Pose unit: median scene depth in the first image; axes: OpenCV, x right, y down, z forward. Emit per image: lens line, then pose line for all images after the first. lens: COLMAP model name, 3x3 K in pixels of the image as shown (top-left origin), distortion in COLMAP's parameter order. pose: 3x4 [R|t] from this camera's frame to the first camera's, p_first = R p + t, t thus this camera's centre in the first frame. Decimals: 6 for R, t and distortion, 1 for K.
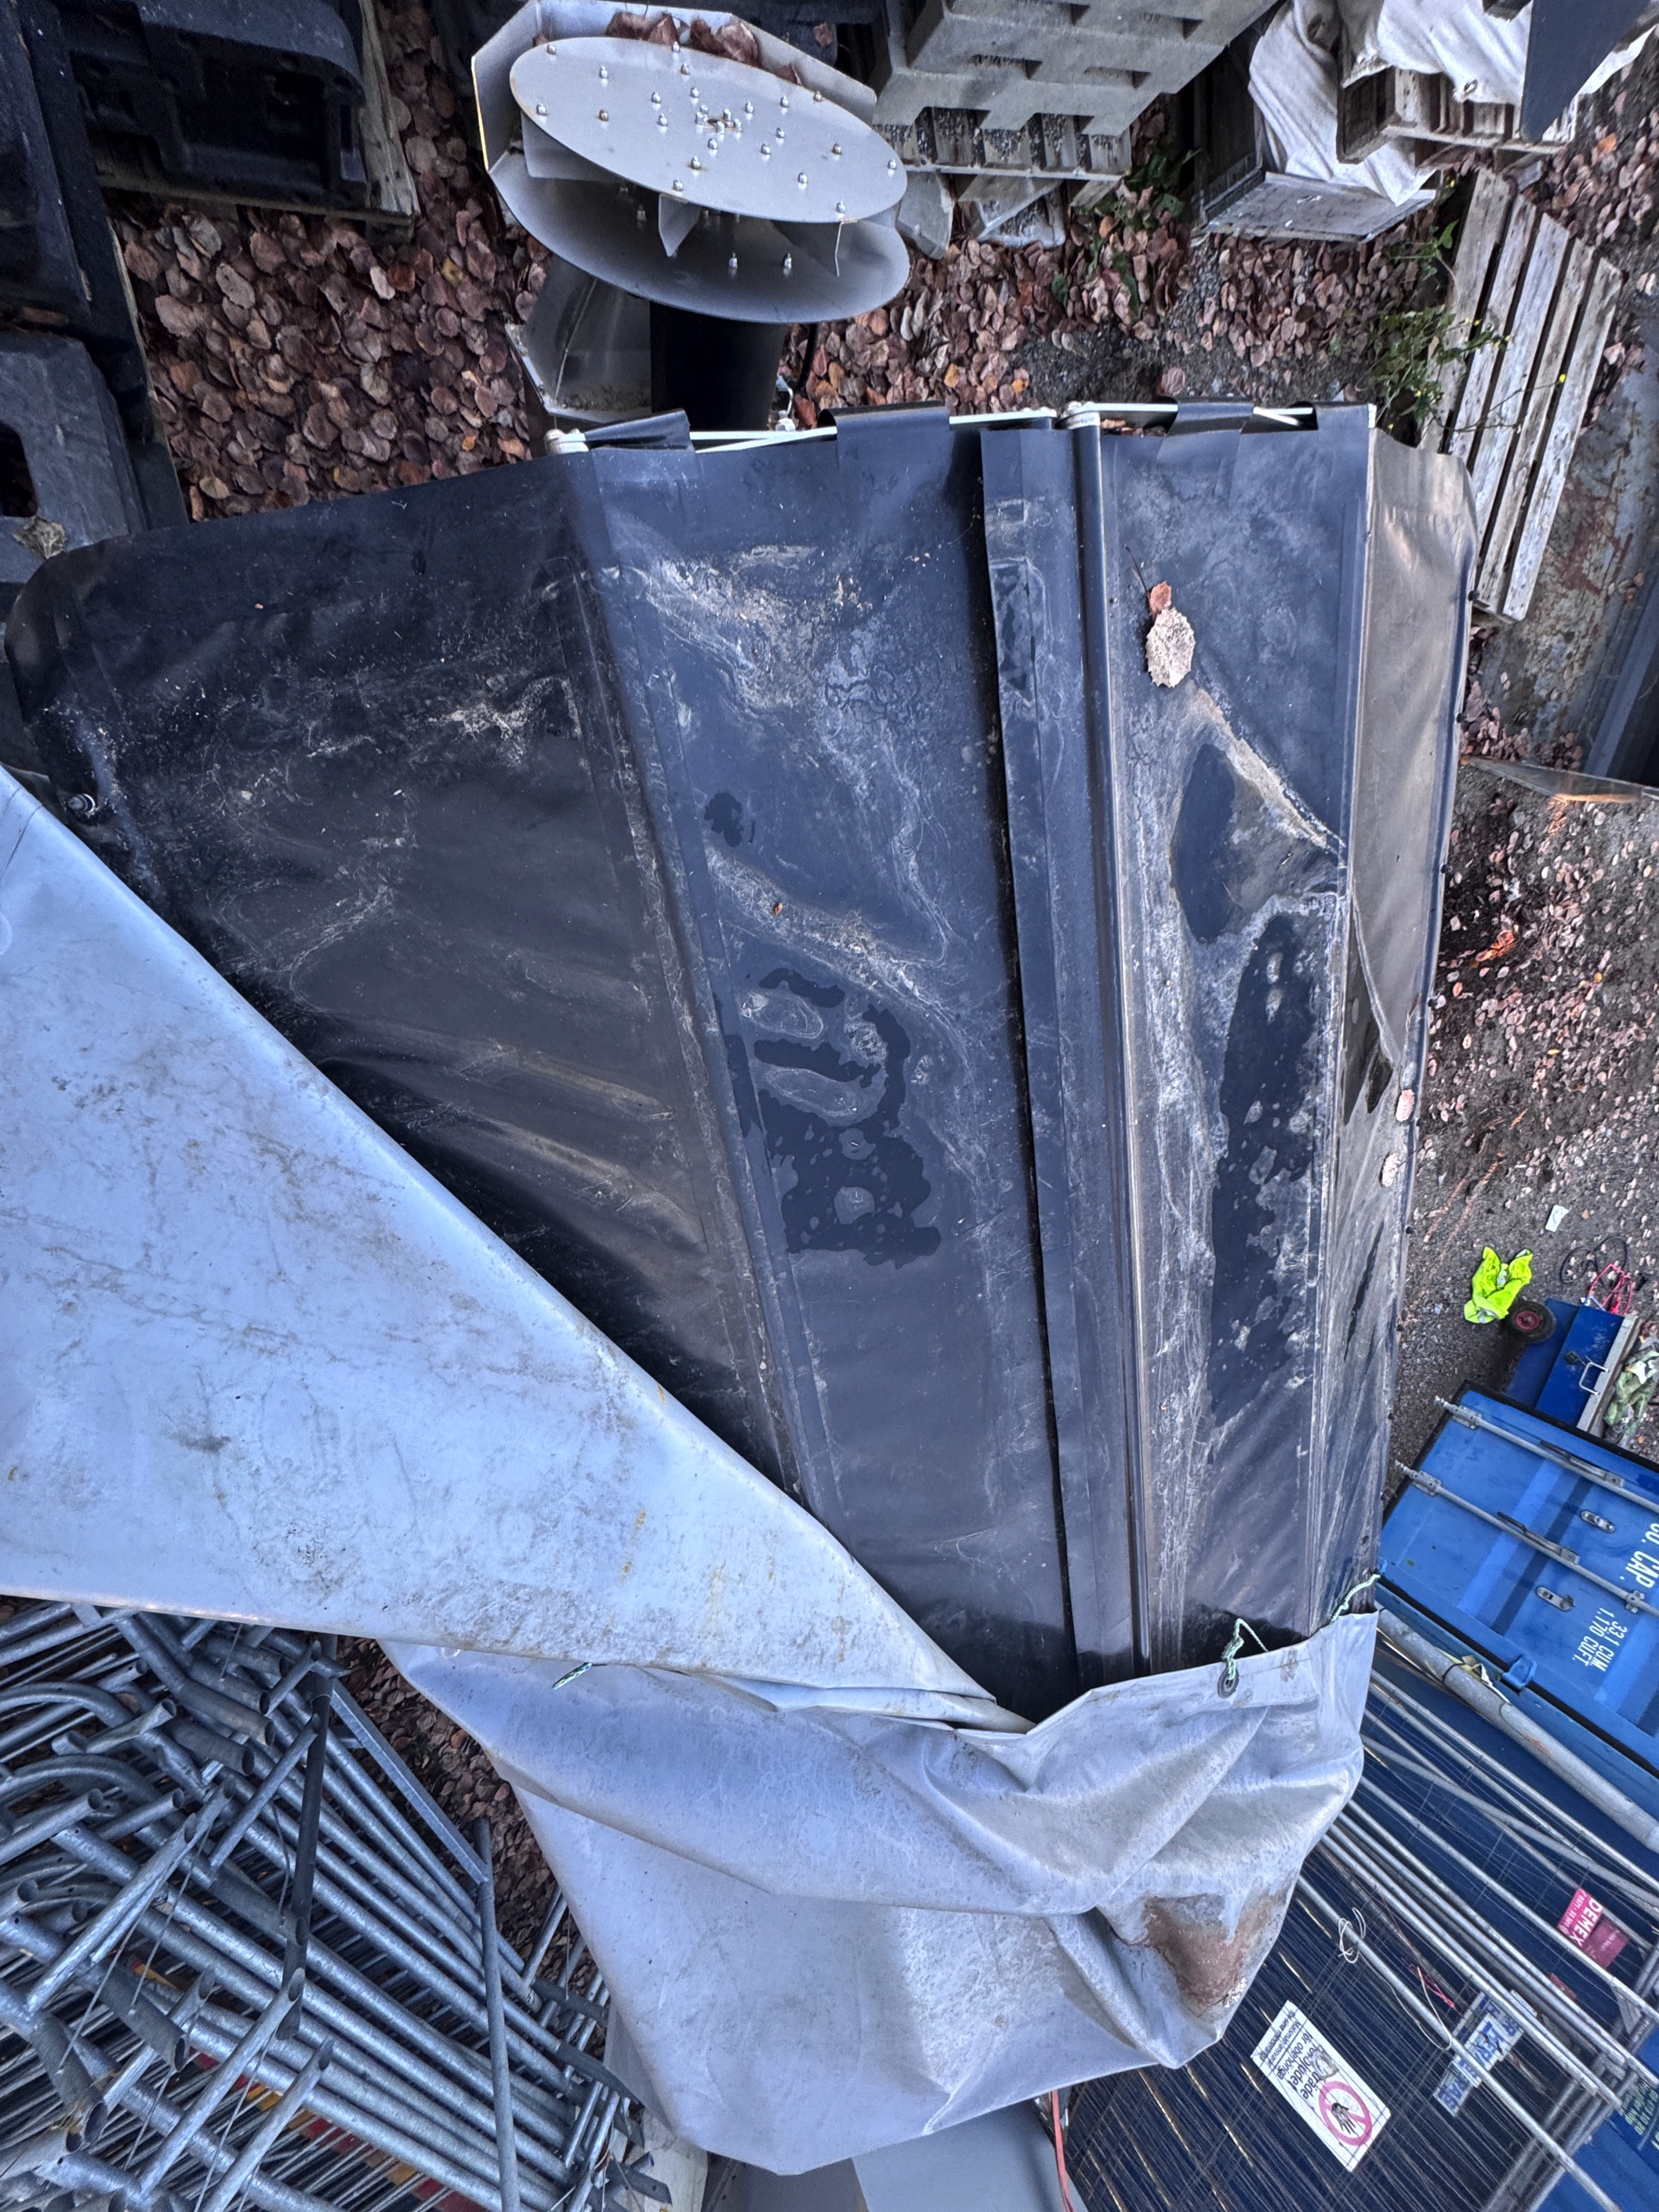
lens RADIAL K [[882.8, 0, 834.9], [0, 882.8, 1102.3], [0, 0, 1]] dist [-0.004719, 0.000758]
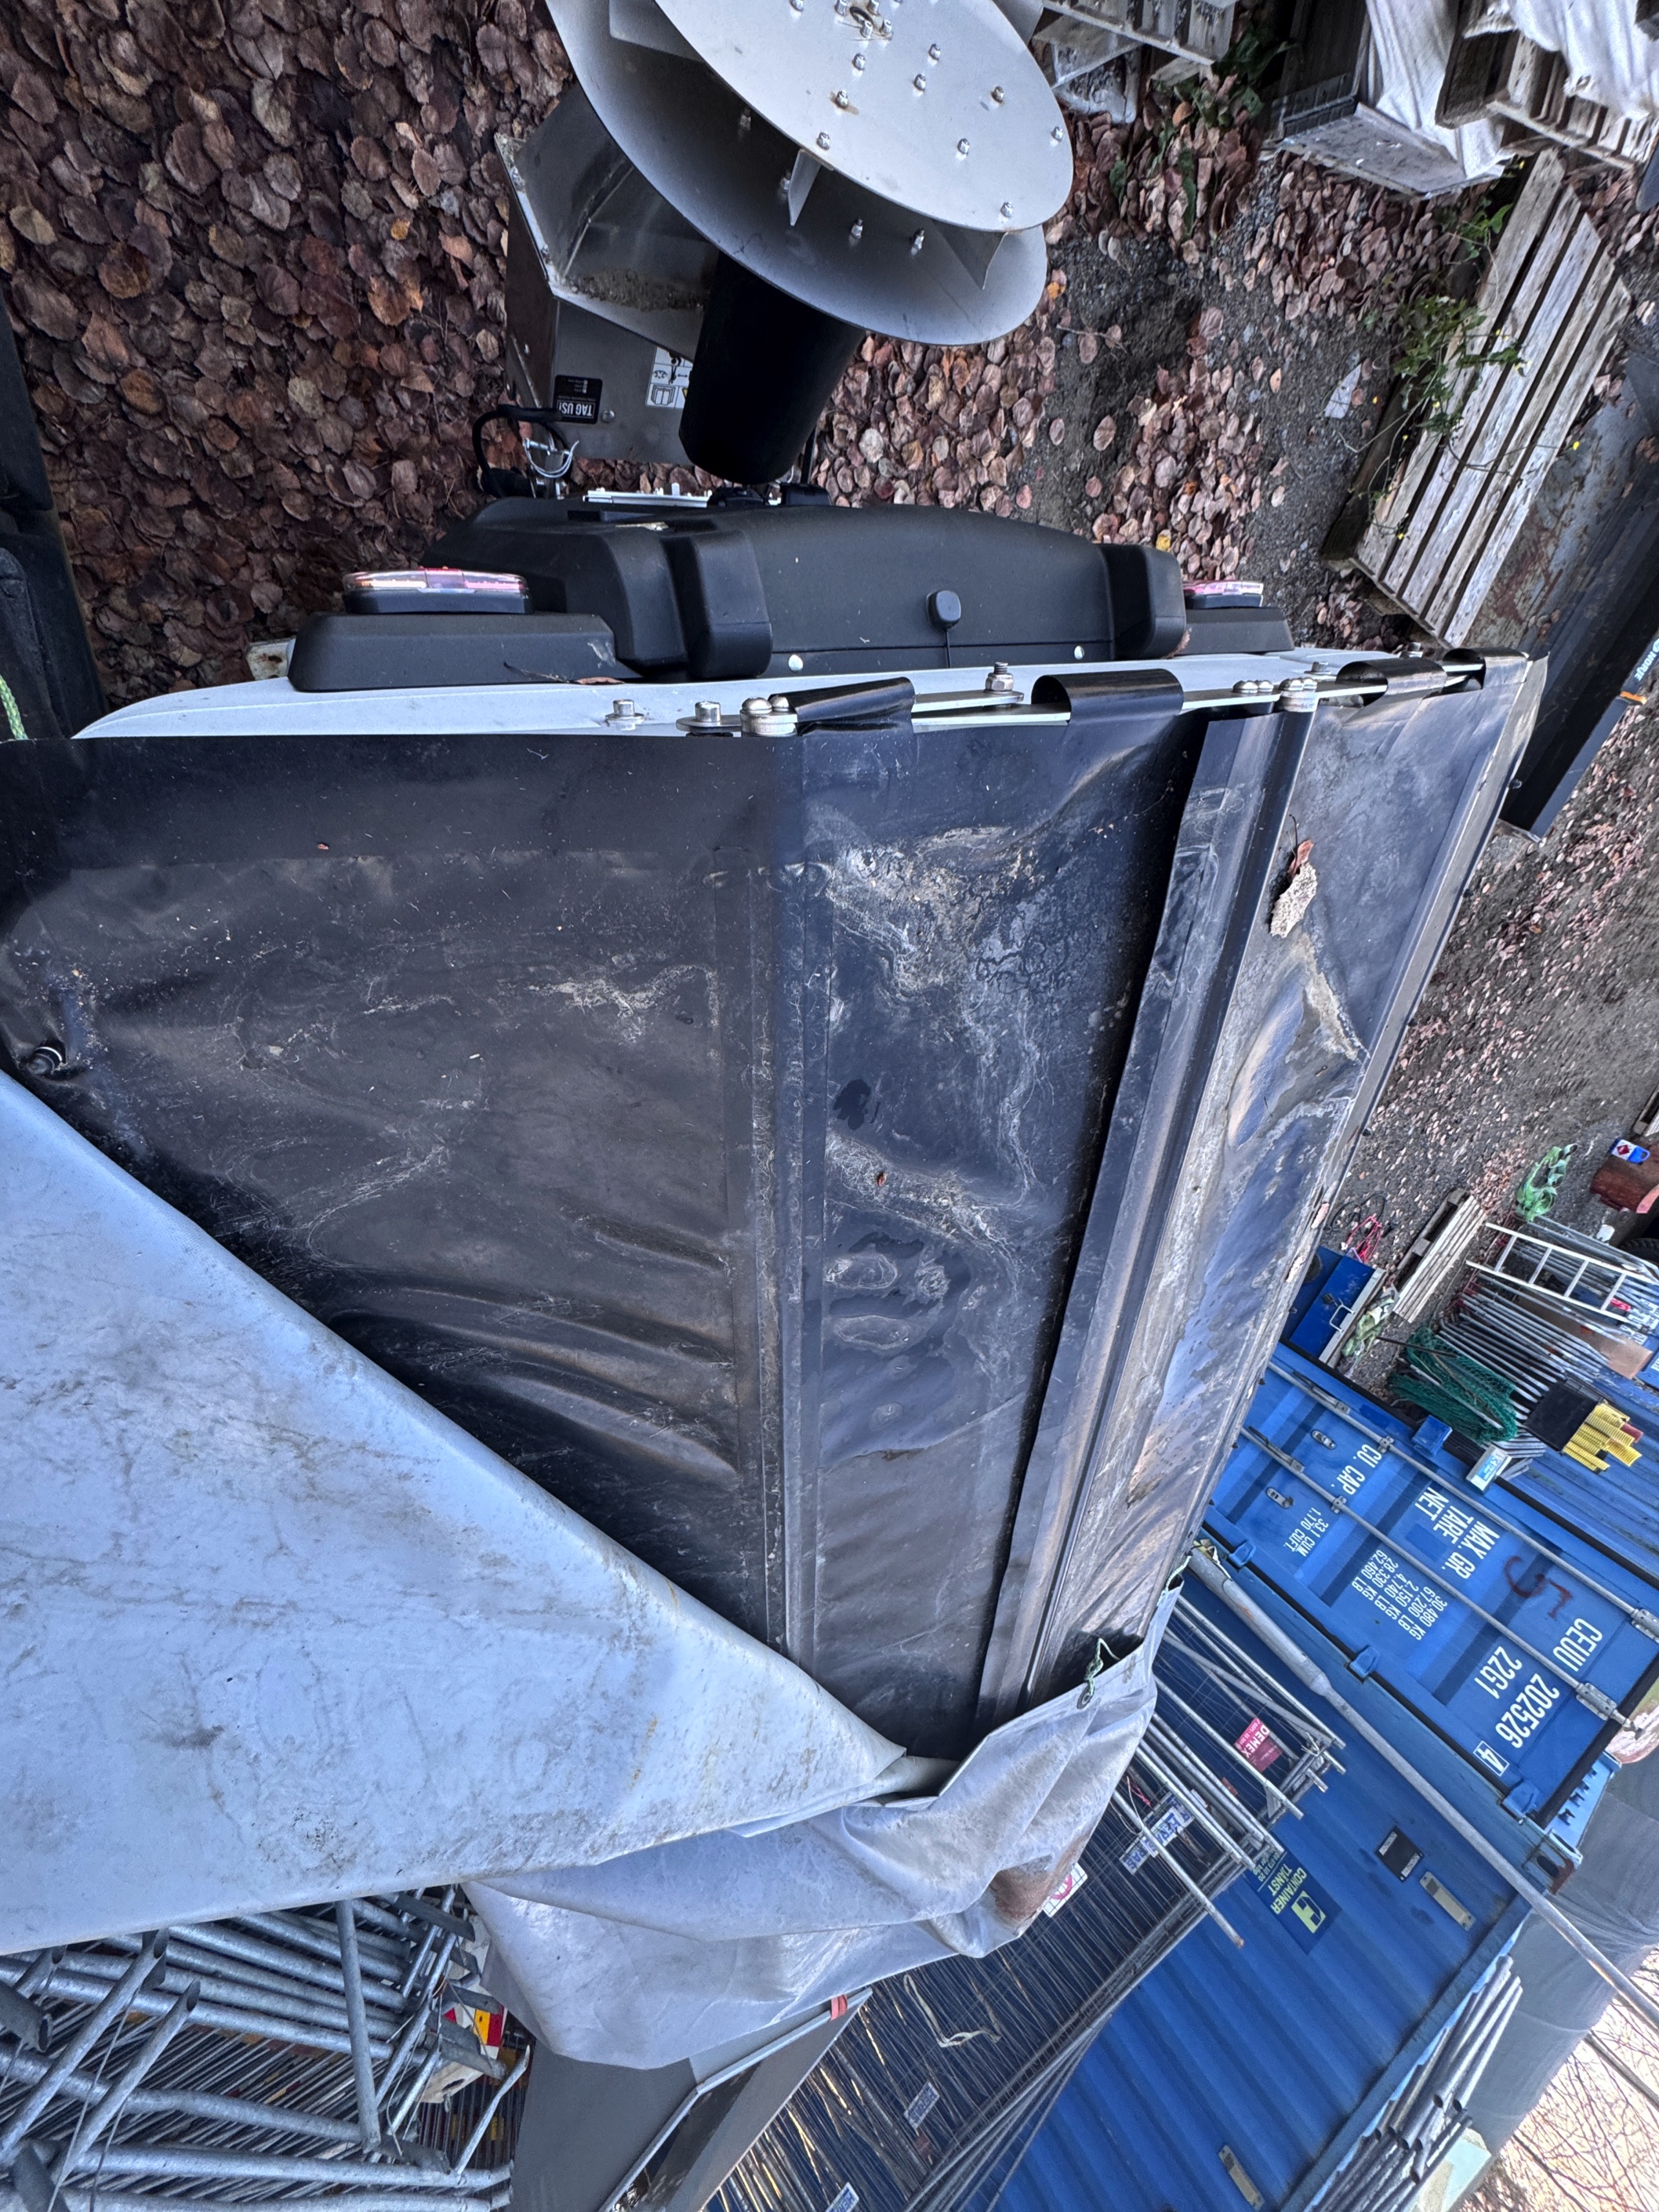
lens RADIAL K [[882.8, 0, 834.1], [0, 882.8, 1099.0], [0, 0, 1]] dist [-0.004719, 0.000758]
pose [[0.977537, 0.094868, 0.188204, -0.153850], [-0.126094, 0.978774, 0.161561, -0.232352], [-0.168882, -0.181663, 0.968750, 0.072352]]
